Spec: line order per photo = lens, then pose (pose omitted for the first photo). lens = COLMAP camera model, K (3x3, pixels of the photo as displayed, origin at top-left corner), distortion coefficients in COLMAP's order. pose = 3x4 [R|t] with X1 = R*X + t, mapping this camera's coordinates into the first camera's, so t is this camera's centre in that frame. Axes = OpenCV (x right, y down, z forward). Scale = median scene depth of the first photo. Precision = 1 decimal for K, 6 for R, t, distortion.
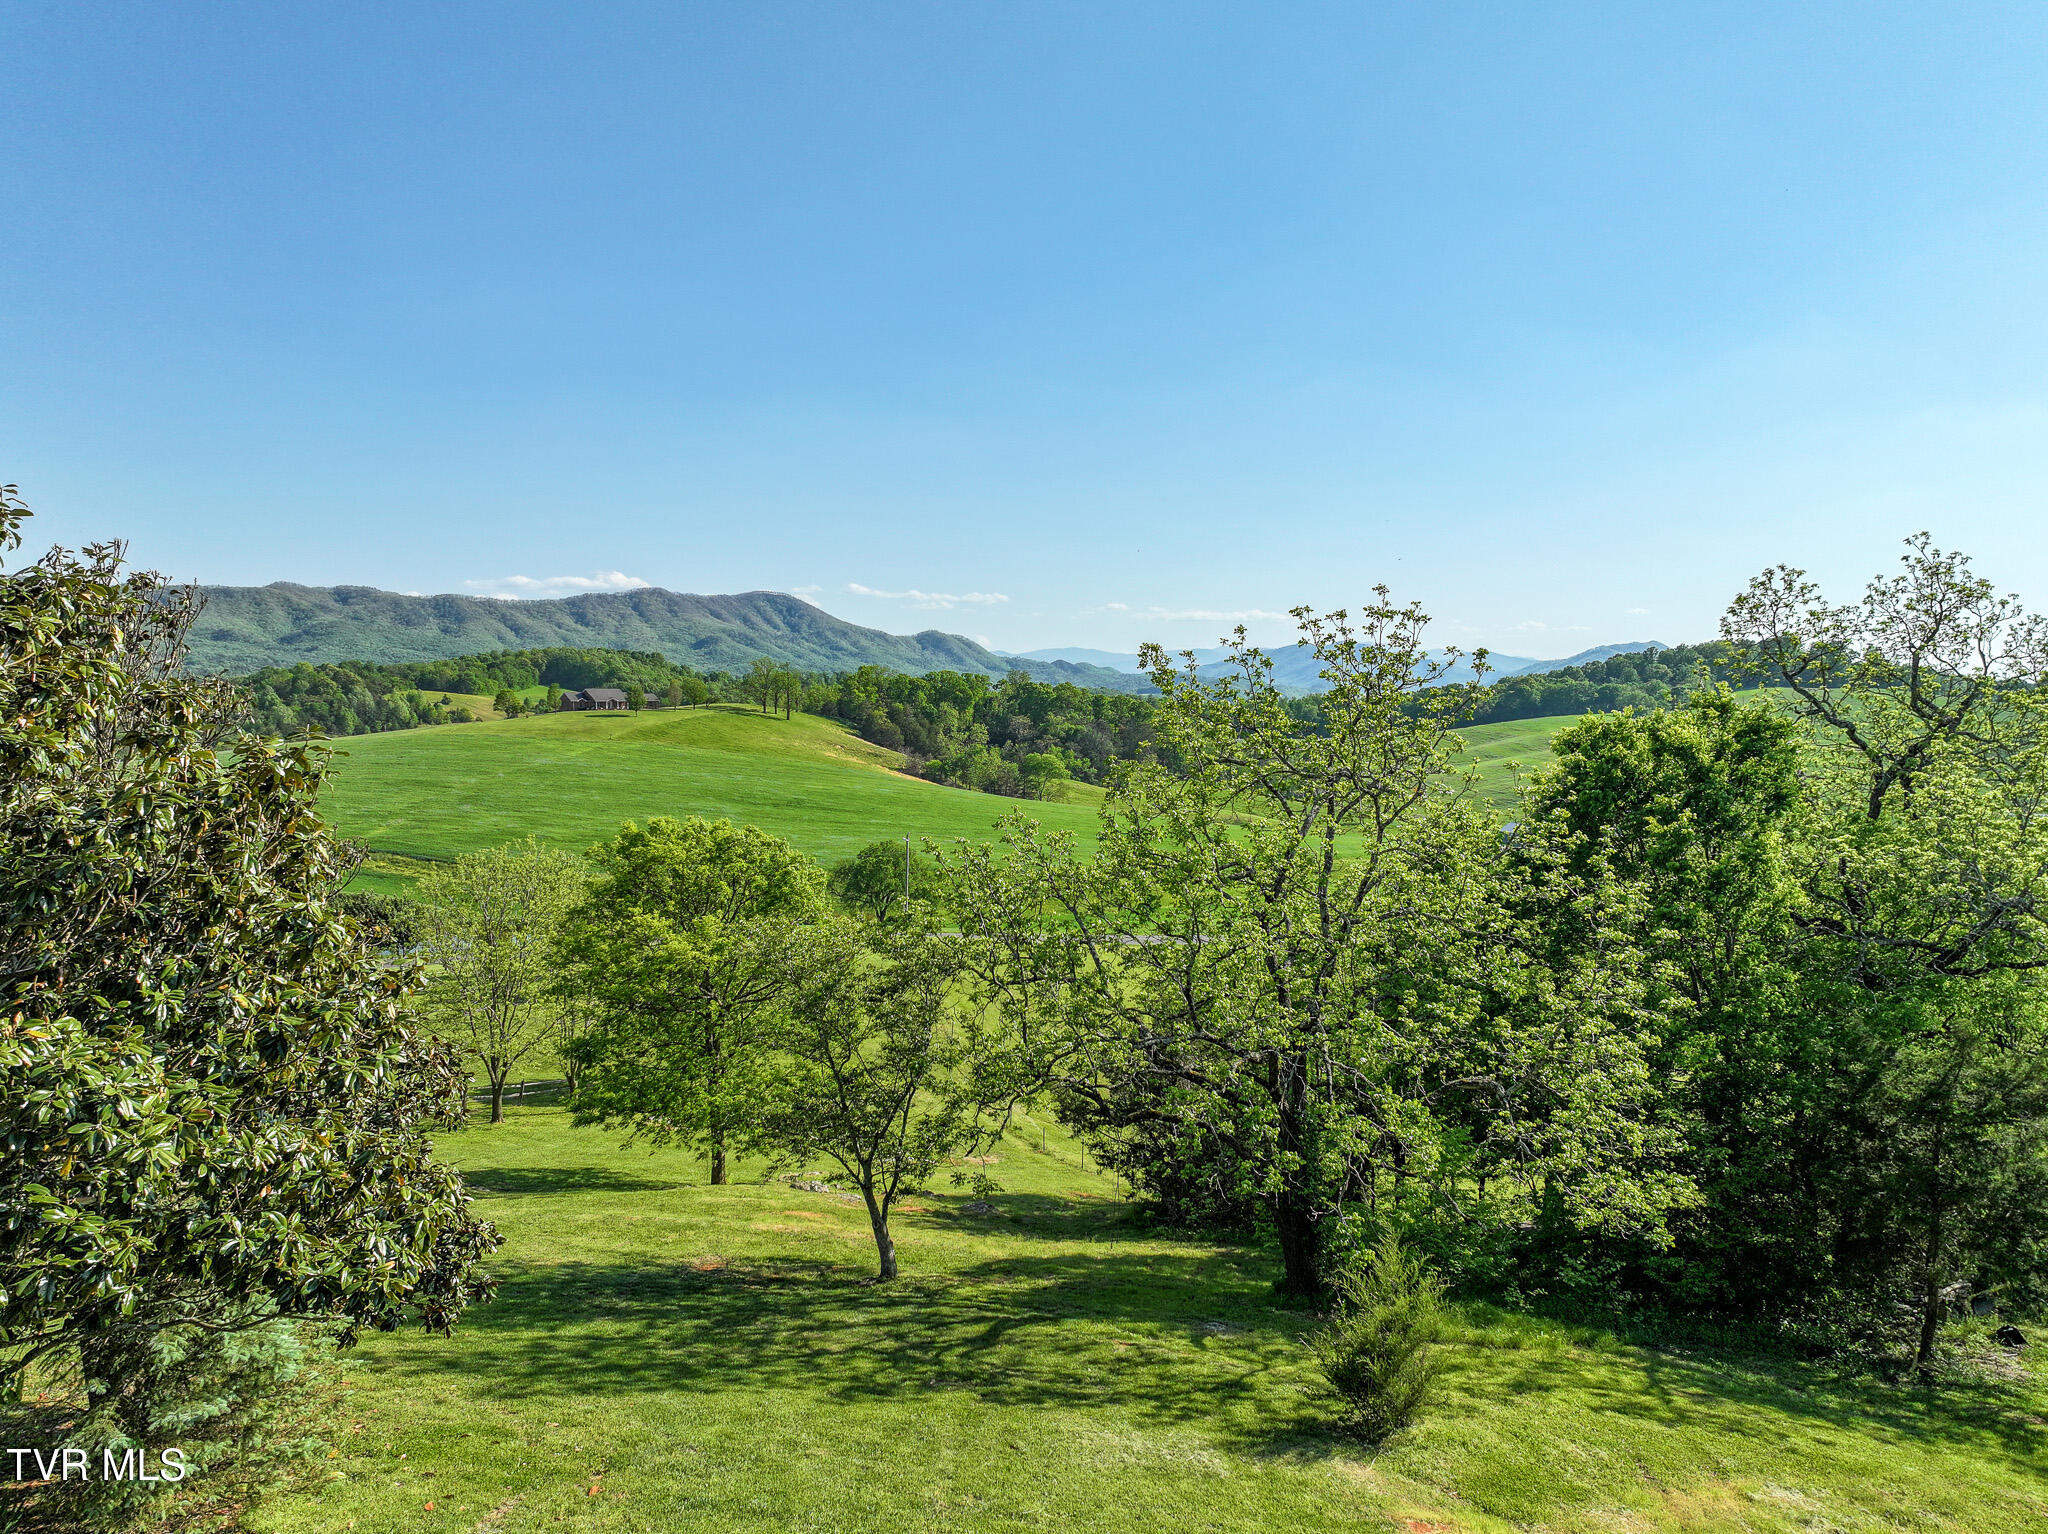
lens RADIAL K [[1439.5, 0, 1032.1], [0, 1439.5, 763.4], [0, 0, 1]] dist [0.007690, 0.002751]
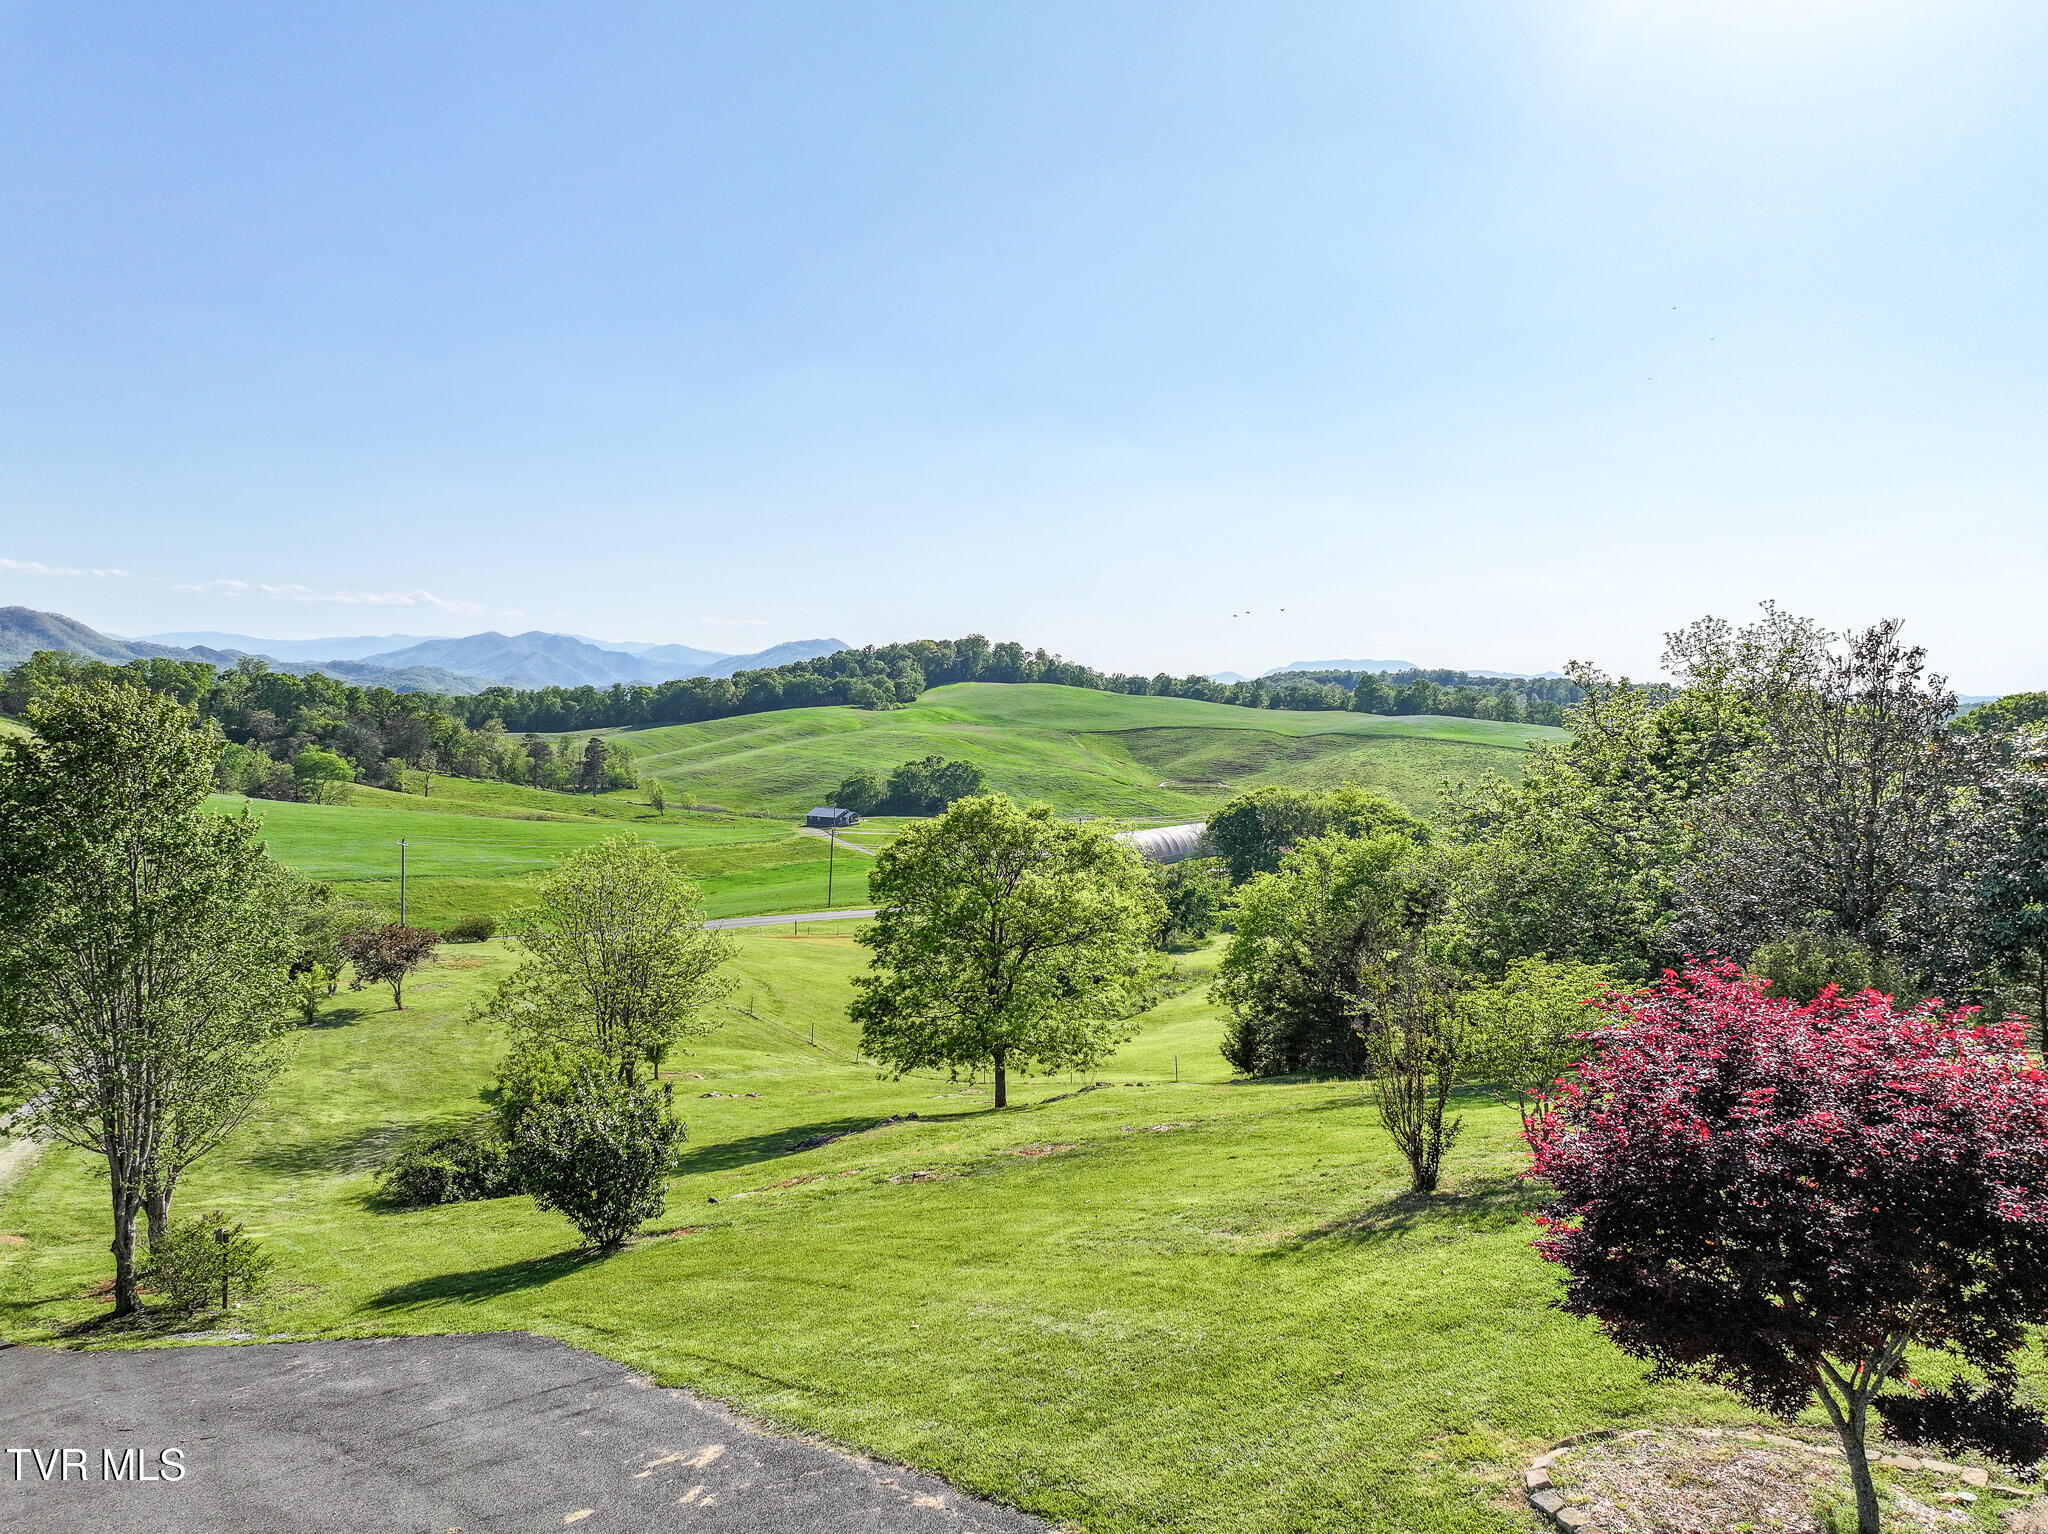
lens RADIAL K [[1439.5, 0, 1032.1], [0, 1439.5, 763.4], [0, 0, 1]] dist [0.007690, 0.002751]
pose [[0.854375, -0.024878, 0.519062, -0.751942], [0.022218, 0.999689, 0.011343, -0.002268], [-0.519183, 0.001841, 0.854661, -0.031015]]
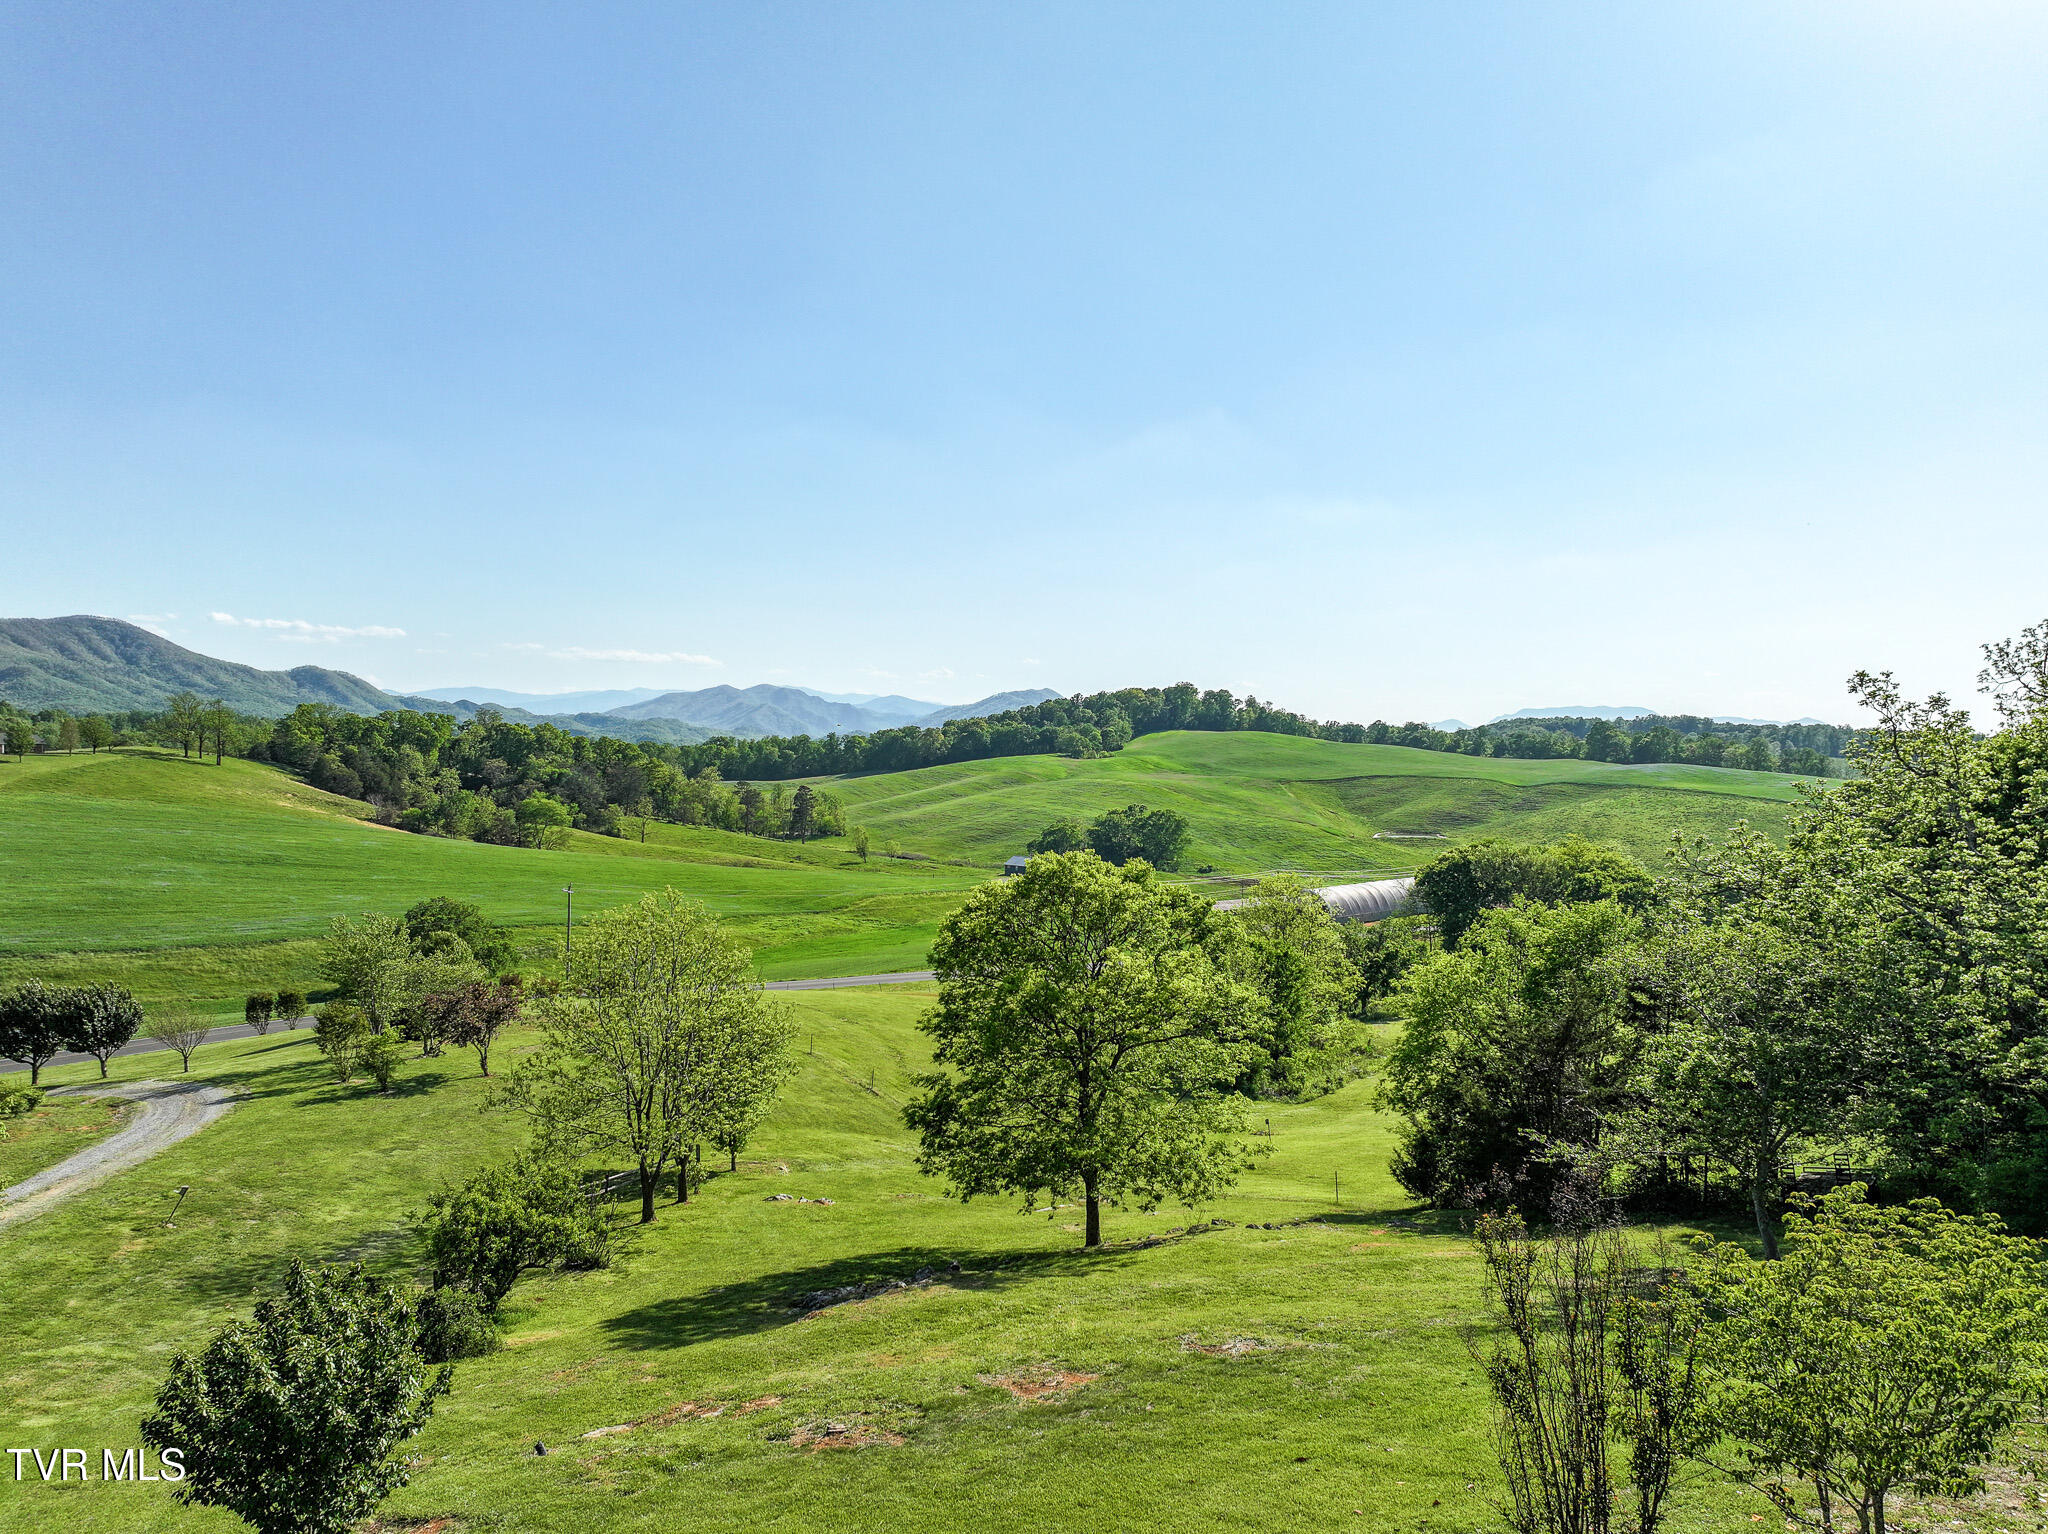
lens RADIAL K [[1439.5, 0, 1032.1], [0, 1439.5, 763.4], [0, 0, 1]] dist [0.007690, 0.002751]
pose [[0.921639, -0.007399, 0.387978, -0.575236], [0.018889, 0.999488, -0.025810, 0.002662], [-0.387589, 0.031116, 0.921307, 0.124398]]
